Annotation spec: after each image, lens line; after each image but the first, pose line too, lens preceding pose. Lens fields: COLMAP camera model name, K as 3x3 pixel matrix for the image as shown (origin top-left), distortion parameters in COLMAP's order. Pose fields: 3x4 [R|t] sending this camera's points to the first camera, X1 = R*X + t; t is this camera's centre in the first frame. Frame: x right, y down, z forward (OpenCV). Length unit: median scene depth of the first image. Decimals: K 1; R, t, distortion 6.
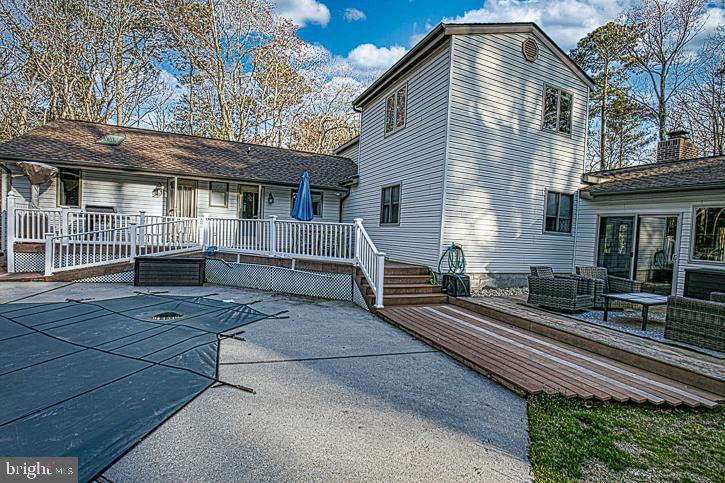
lens RADIAL K [[333.8, 0, 363.0], [0, 333.8, 245.4], [0, 0, 1]] dist [-0.037564, 0.007448]
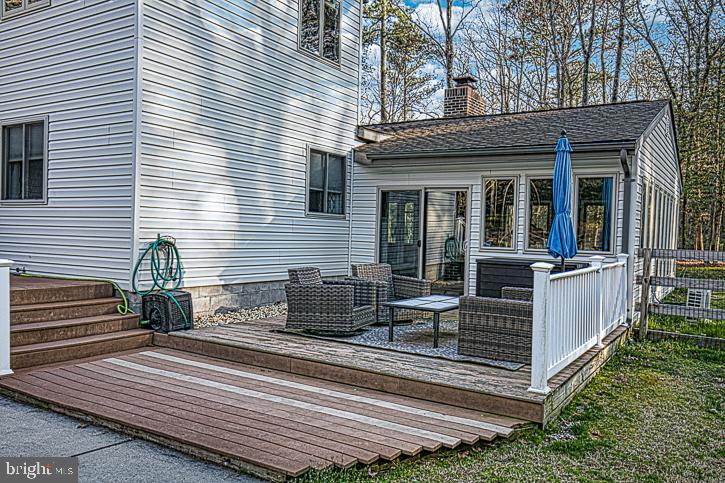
lens RADIAL K [[581.9, 0, 366.0], [0, 581.9, 245.0], [0, 0, 1]] dist [0.013238, 0.020572]
pose [[0.828235, -0.040830, 0.558892, 0.013328], [0.036242, 0.999157, 0.019286, 0.002185], [-0.559208, 0.004282, 0.829016, 0.008840]]
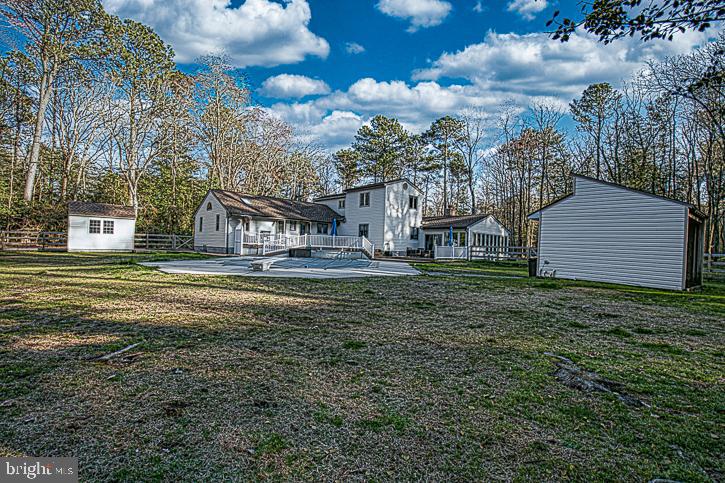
lens RADIAL K [[333.8, 0, 364.0], [0, 333.8, 241.5], [0, 0, 1]] dist [-0.037564, 0.007448]
pose [[0.942474, -0.009906, 0.334134, -1.012688], [0.024727, 0.998888, -0.040134, 0.104936], [-0.333365, 0.046087, 0.941671, -2.002743]]
